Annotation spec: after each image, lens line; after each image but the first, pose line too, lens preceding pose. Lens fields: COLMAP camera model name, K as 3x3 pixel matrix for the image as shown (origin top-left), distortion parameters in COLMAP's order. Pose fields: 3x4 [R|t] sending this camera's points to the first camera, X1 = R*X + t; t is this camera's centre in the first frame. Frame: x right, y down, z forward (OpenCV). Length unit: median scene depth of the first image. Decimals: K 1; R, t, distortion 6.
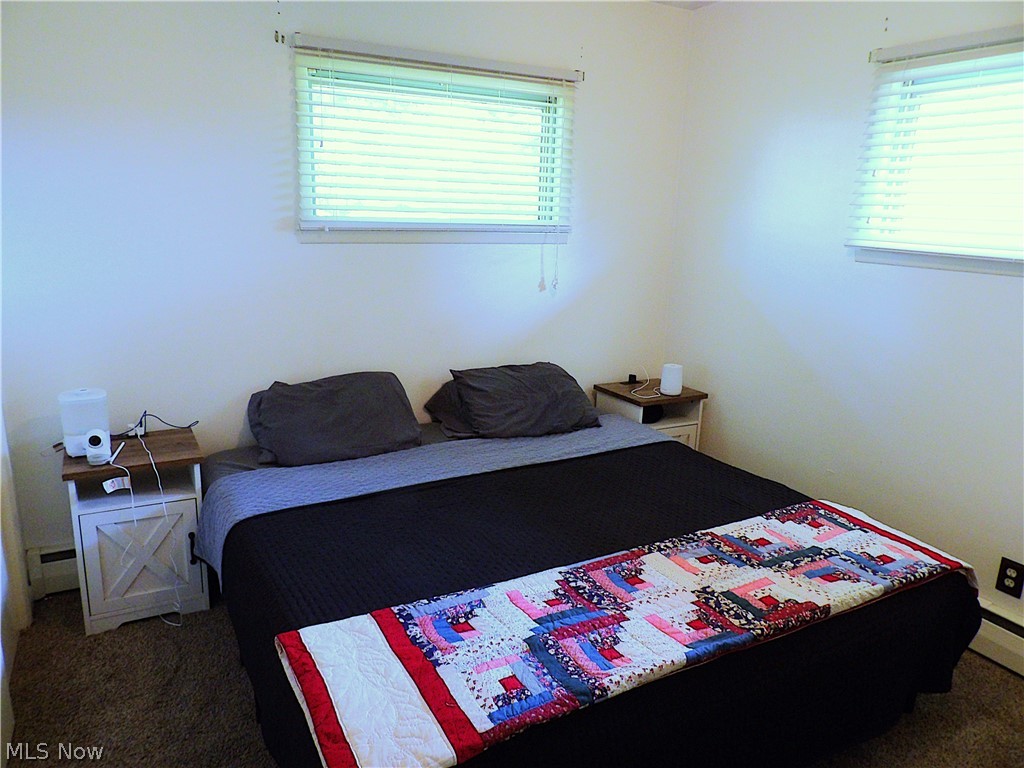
lens RADIAL K [[734.4, 0, 509.2], [0, 734.4, 392.4], [0, 0, 1]] dist [-0.021998, 0.031960]
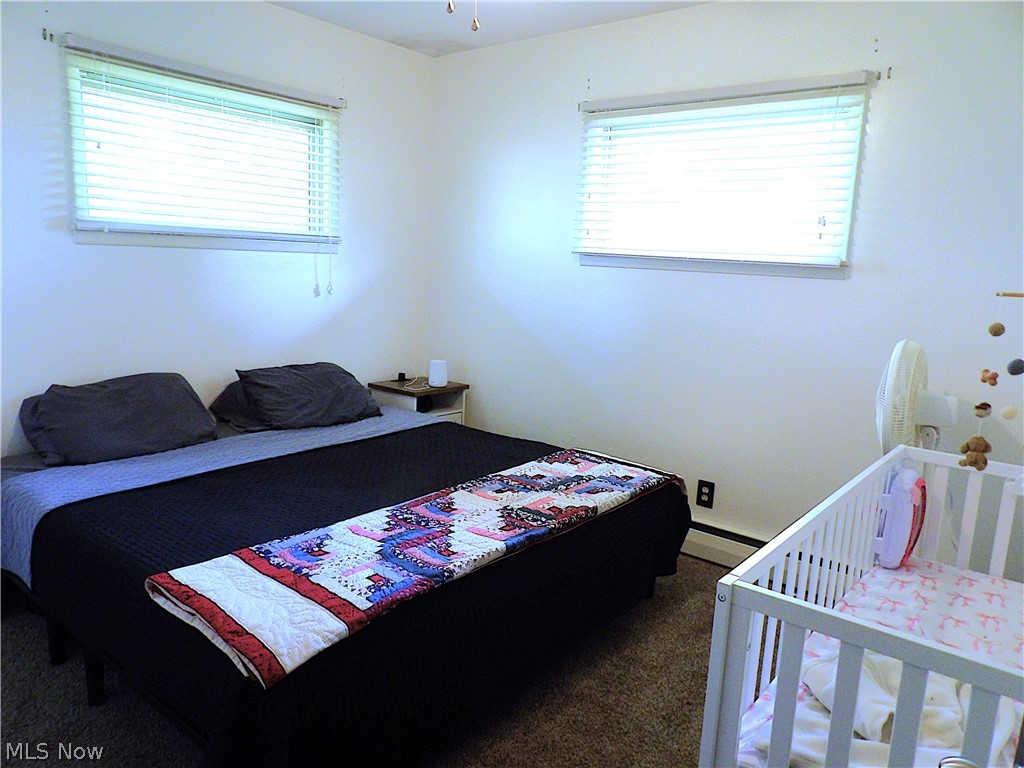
lens RADIAL K [[734.4, 0, 509.2], [0, 734.4, 392.4], [0, 0, 1]] dist [-0.021998, 0.031960]
pose [[0.929694, -0.054704, 0.364247, -0.131687], [0.074500, 0.996398, -0.040509, 0.094660], [-0.360719, 0.064797, 0.930421, -0.136636]]
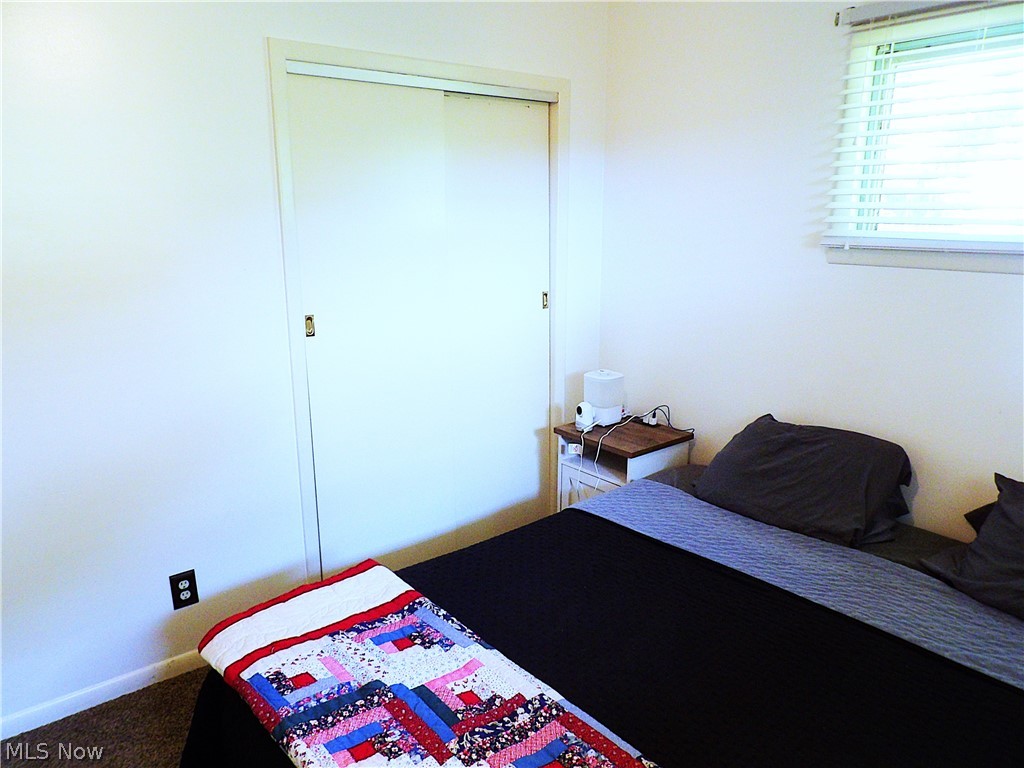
lens RADIAL K [[734.4, 0, 509.2], [0, 734.4, 392.4], [0, 0, 1]] dist [-0.021998, 0.031960]
pose [[0.181118, 0.210943, -0.960572, 0.573289], [-0.237238, 0.957253, 0.165483, -0.134626], [0.954418, 0.197912, 0.223419, 0.585175]]
